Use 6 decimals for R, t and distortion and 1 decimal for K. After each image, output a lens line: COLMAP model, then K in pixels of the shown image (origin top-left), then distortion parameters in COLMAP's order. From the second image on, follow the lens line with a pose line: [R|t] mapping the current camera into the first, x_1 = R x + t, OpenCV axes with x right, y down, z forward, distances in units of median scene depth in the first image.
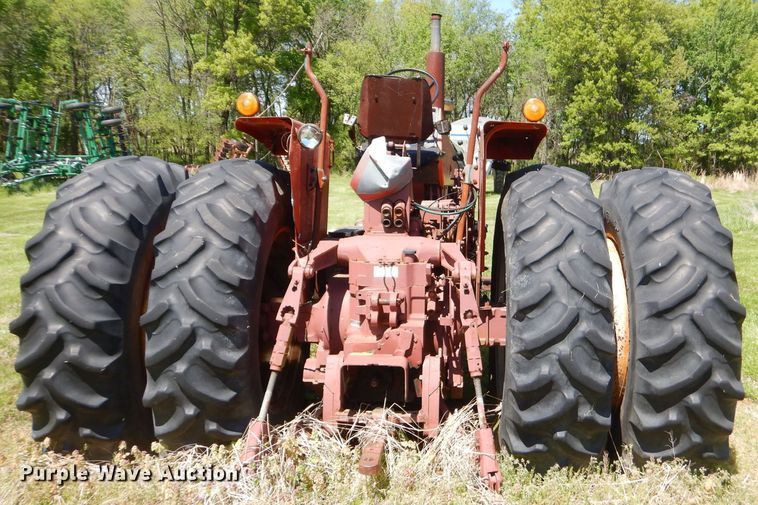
lens RADIAL K [[388.3, 0, 379.0], [0, 388.3, 252.5], [0, 0, 1]] dist [-0.000245, 0.000060]
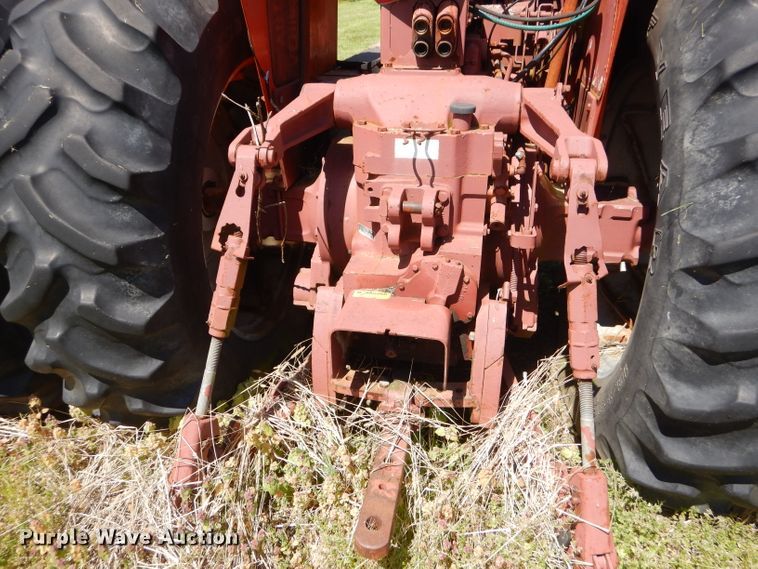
lens RADIAL K [[531.4, 0, 372.5], [0, 531.4, 284.2], [0, 0, 1]] dist [0.015843, -0.000521]
pose [[0.997358, 0.016733, -0.070696, 0.012022], [0.008306, 0.940469, 0.339778, -0.026201], [0.072173, -0.339467, 0.937845, 0.243854]]
